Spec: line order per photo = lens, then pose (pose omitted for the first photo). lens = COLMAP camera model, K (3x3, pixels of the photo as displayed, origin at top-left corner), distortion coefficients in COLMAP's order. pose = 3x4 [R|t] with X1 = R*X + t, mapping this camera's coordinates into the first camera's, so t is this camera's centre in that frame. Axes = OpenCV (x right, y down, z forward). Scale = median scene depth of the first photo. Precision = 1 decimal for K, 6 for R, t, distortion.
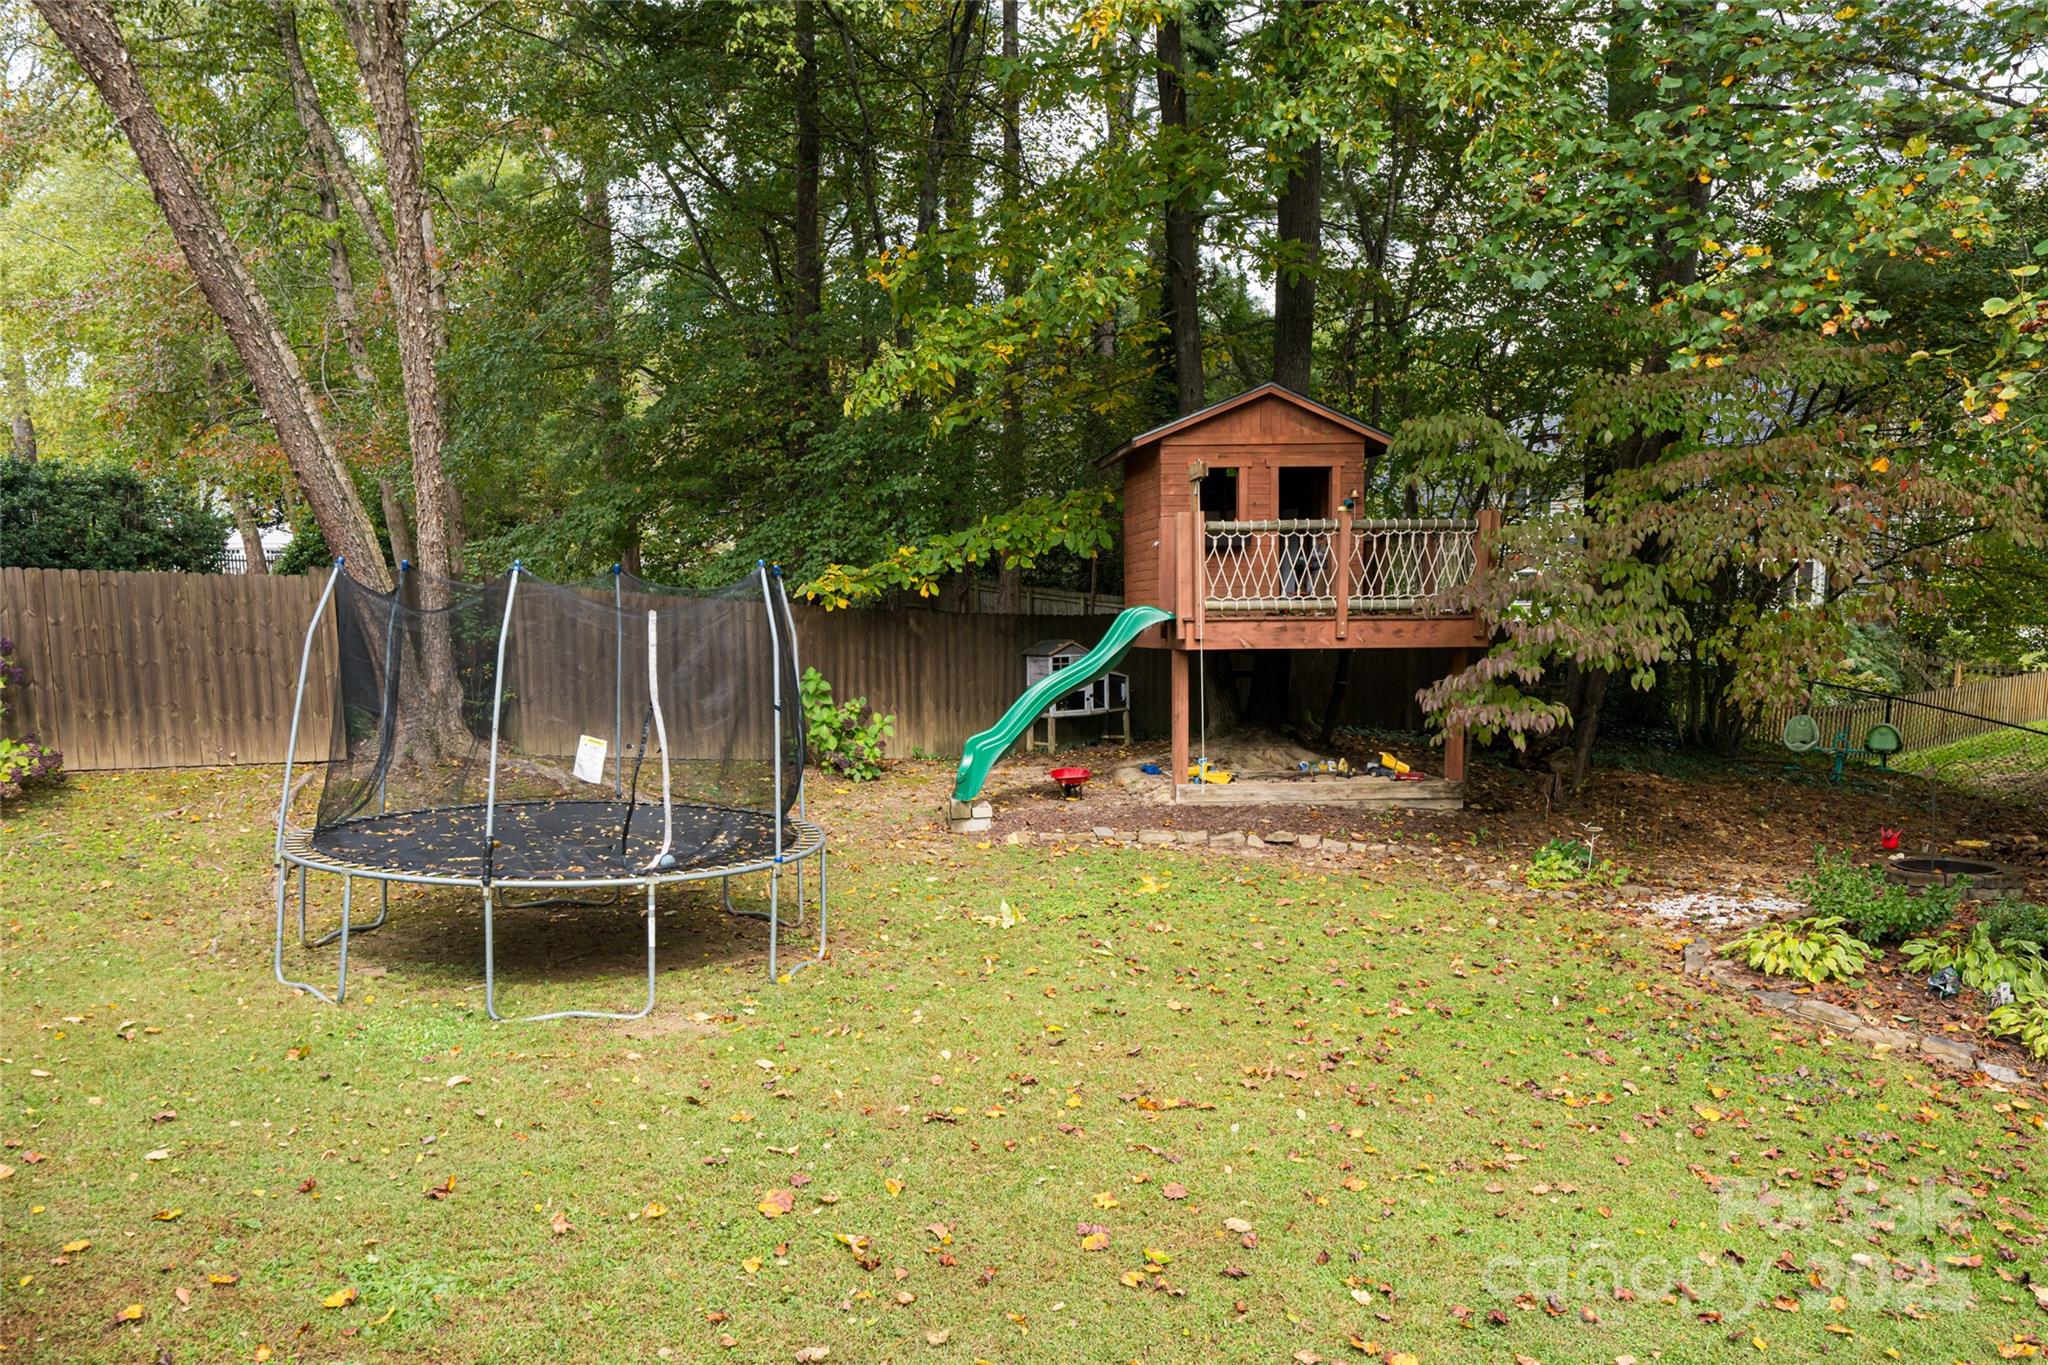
lens RADIAL K [[1472.8, 0, 1020.3], [0, 1472.8, 855.8], [0, 0, 1]] dist [-0.003727, 0.002029]
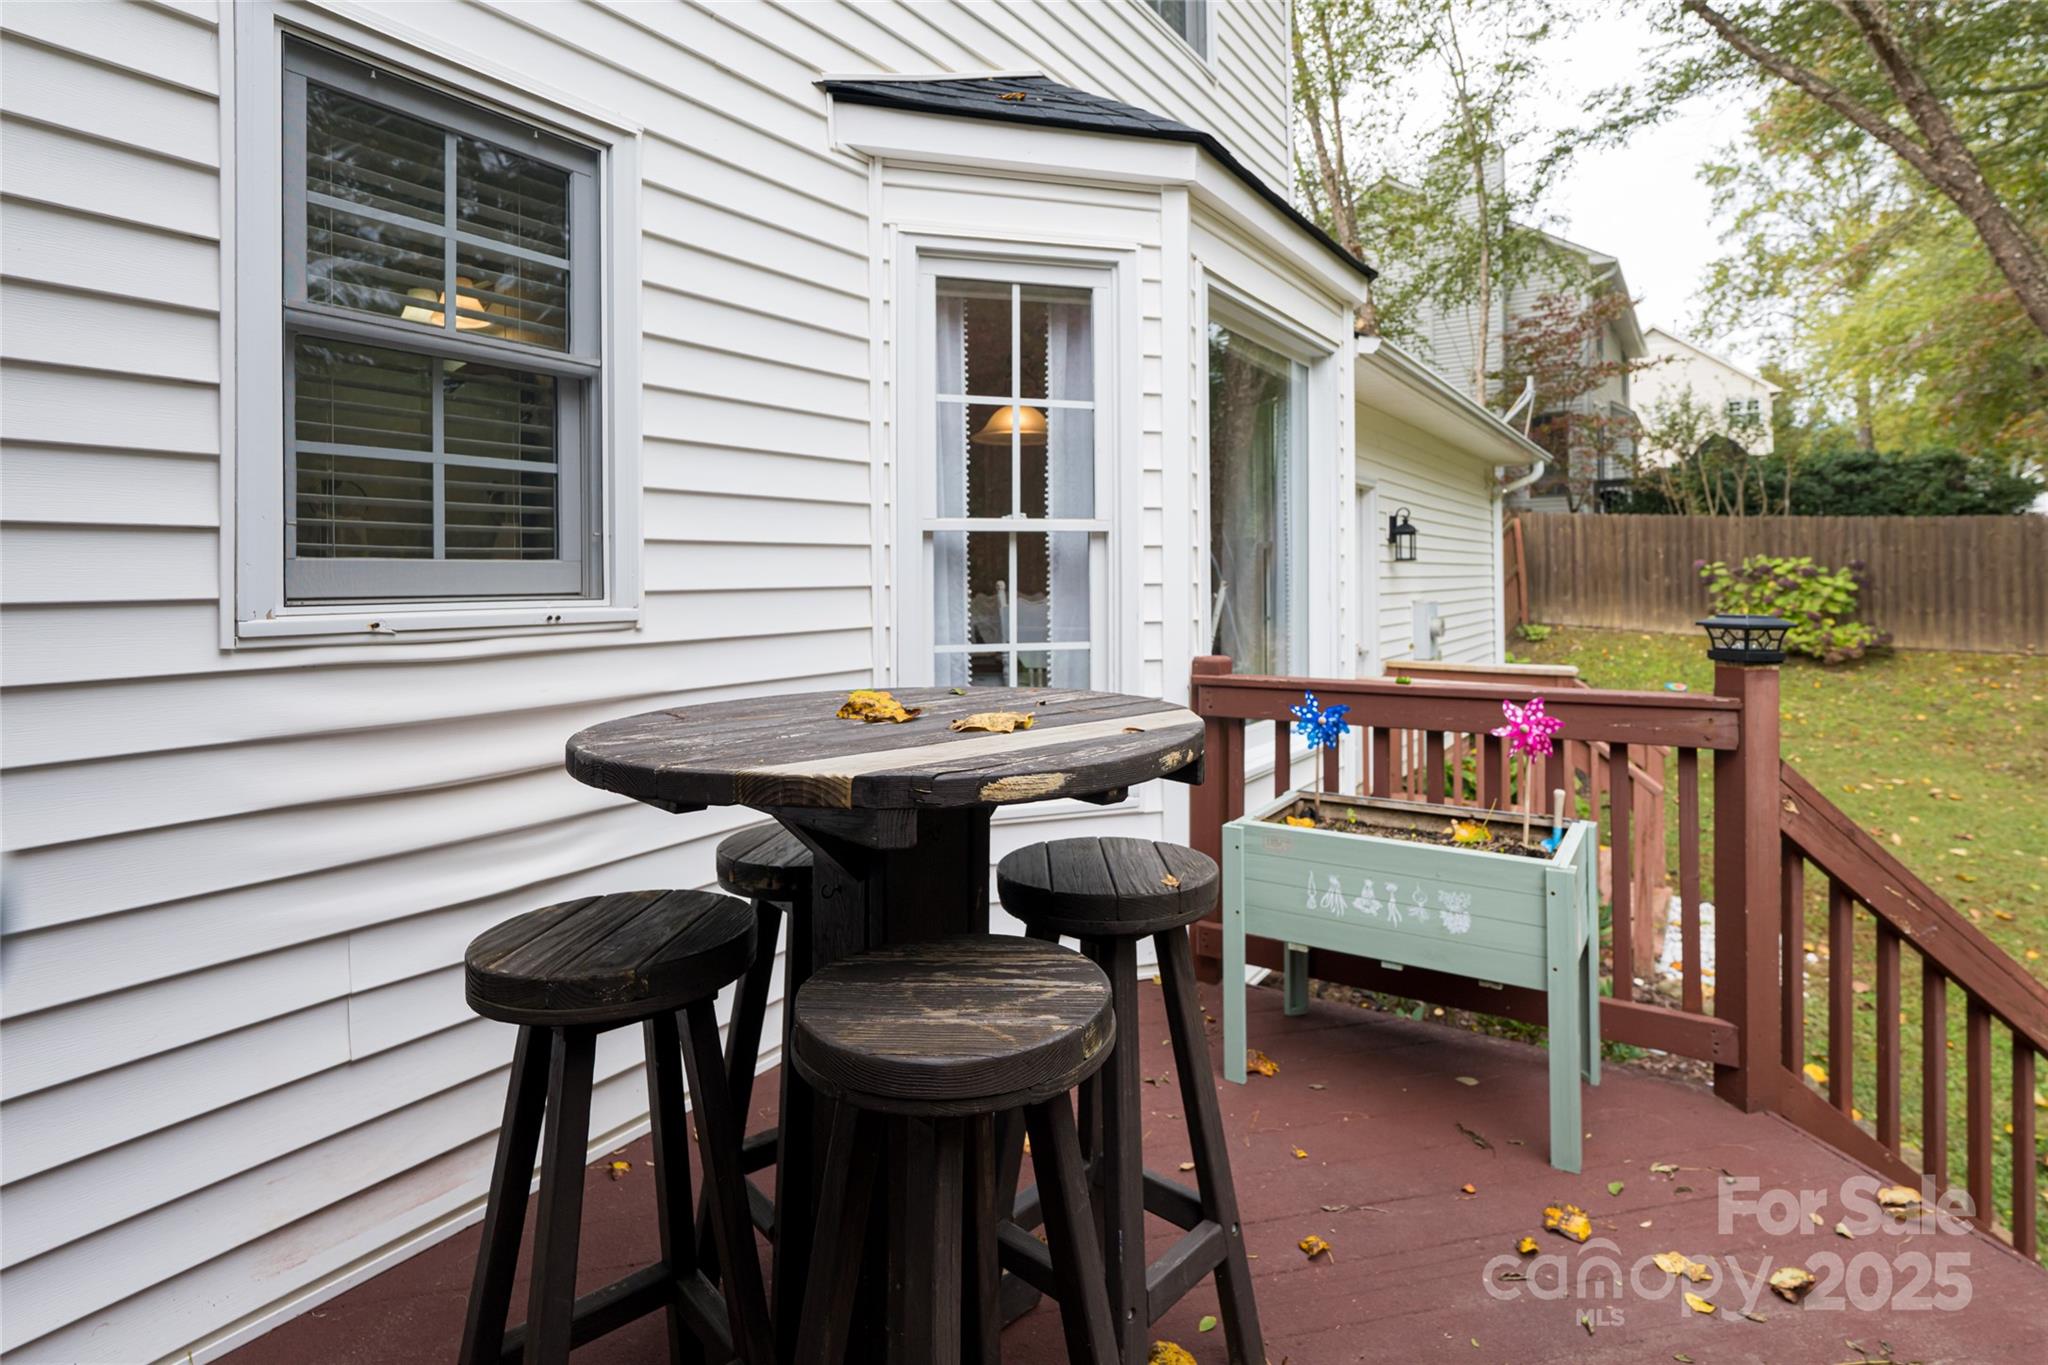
lens RADIAL K [[1065.4, 0, 1028.5], [0, 1065.4, 534.9], [0, 0, 1]] dist [0.003818, 0.000924]
pose [[0.324009, -0.030151, -0.945573, 0.091956], [-0.156821, 0.983953, -0.085111, 0.055725], [0.932966, 0.175862, 0.314082, -0.172942]]
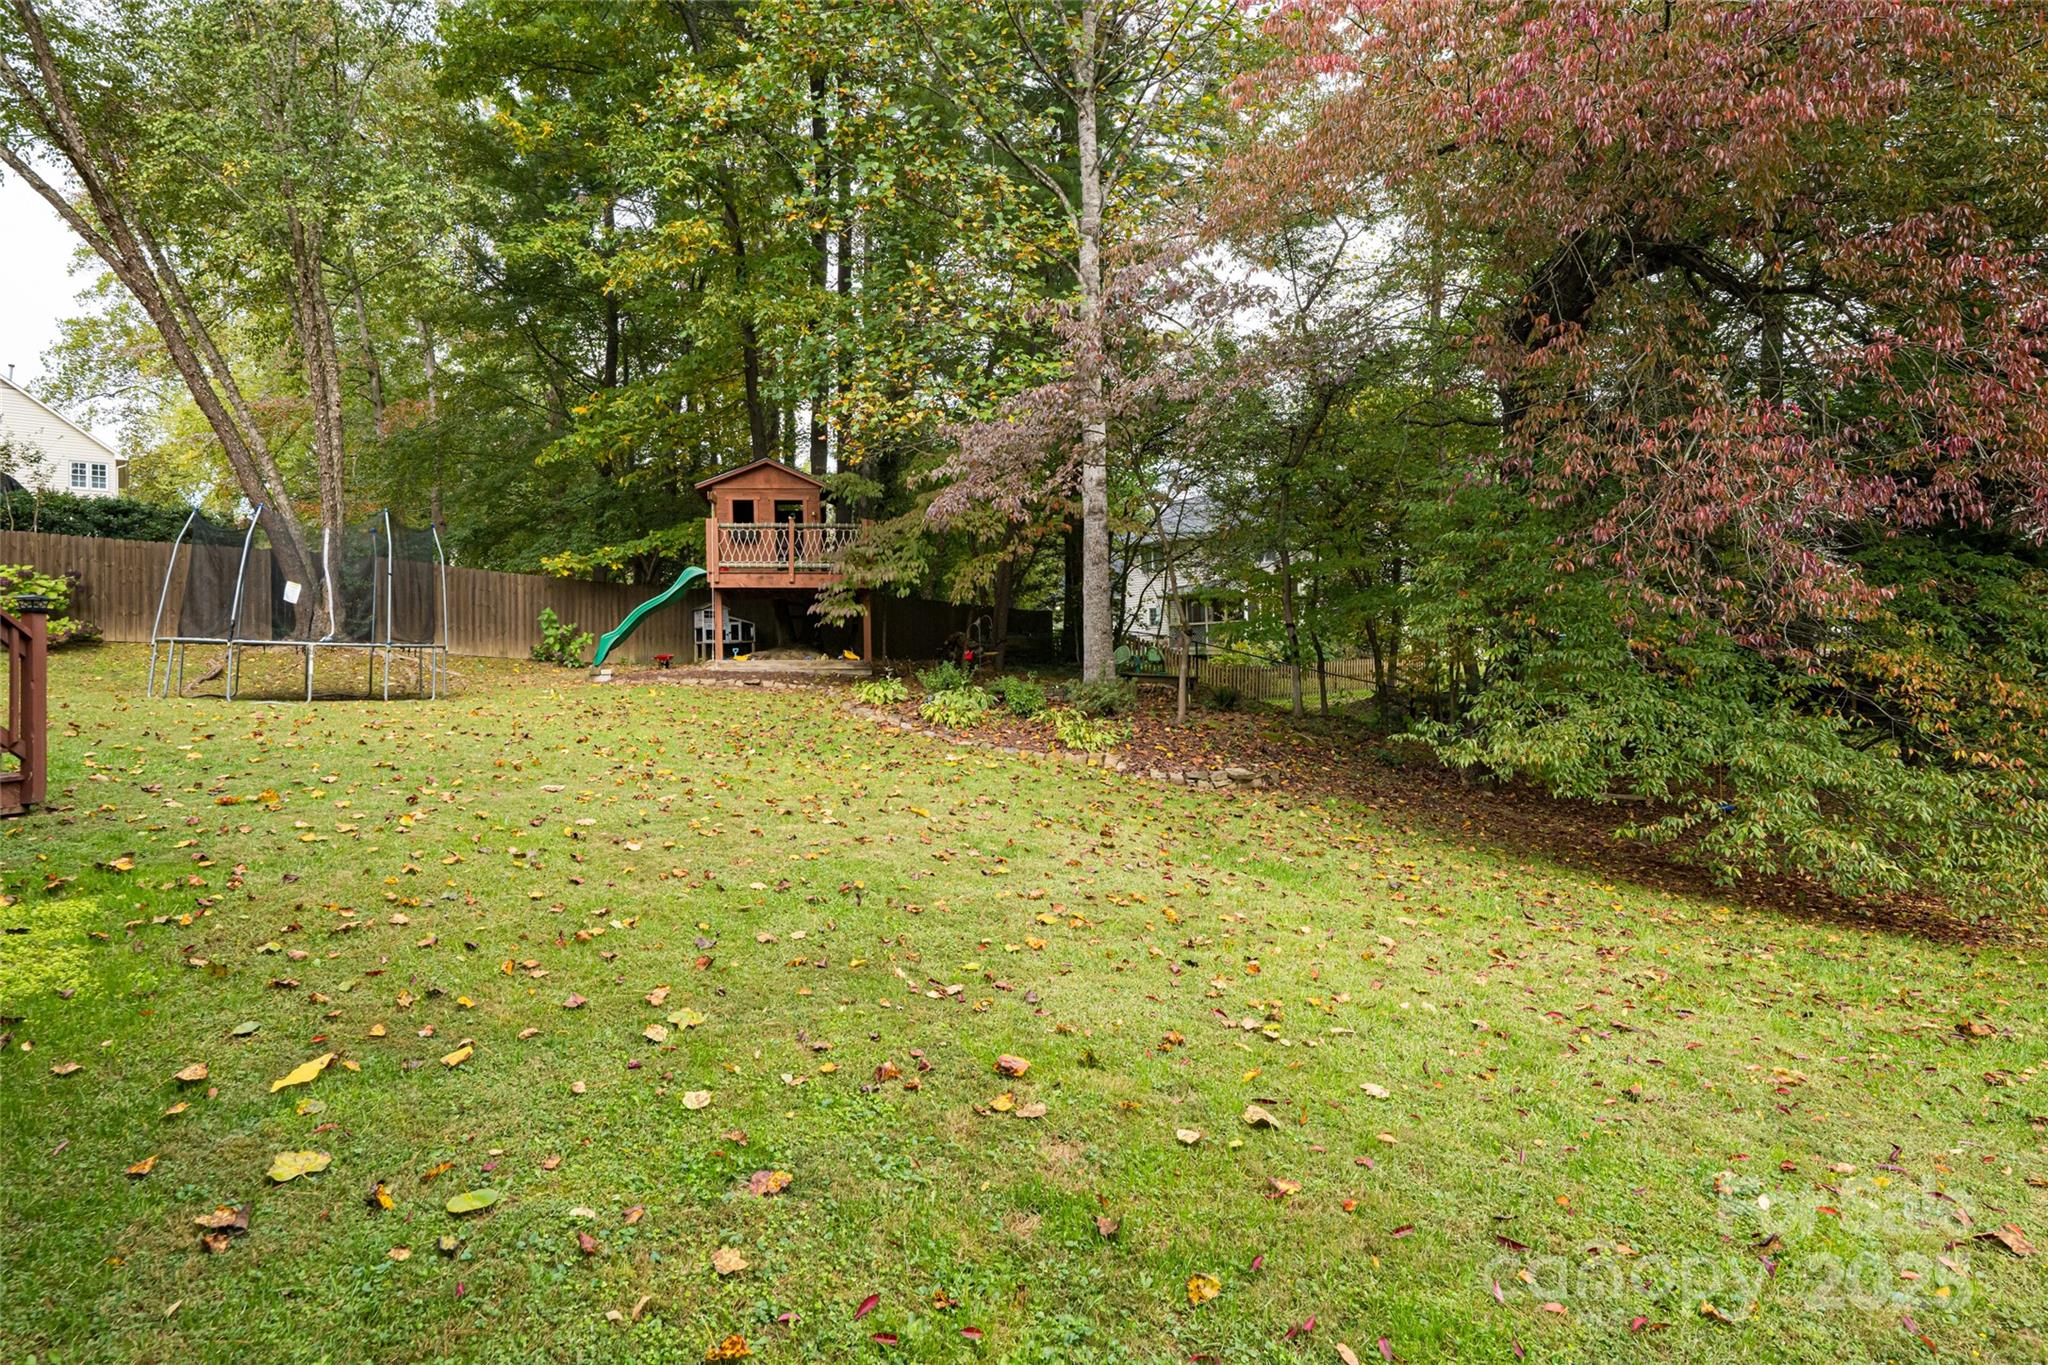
lens RADIAL K [[1065.4, 0, 1012.9], [0, 1065.4, 699.8], [0, 0, 1]] dist [0.003818, 0.000924]
pose [[0.999890, 0.002096, 0.014703, 0.482784], [-0.000007, 0.990055, -0.140684, 0.200708], [-0.014852, 0.140668, 0.989945, -0.367248]]
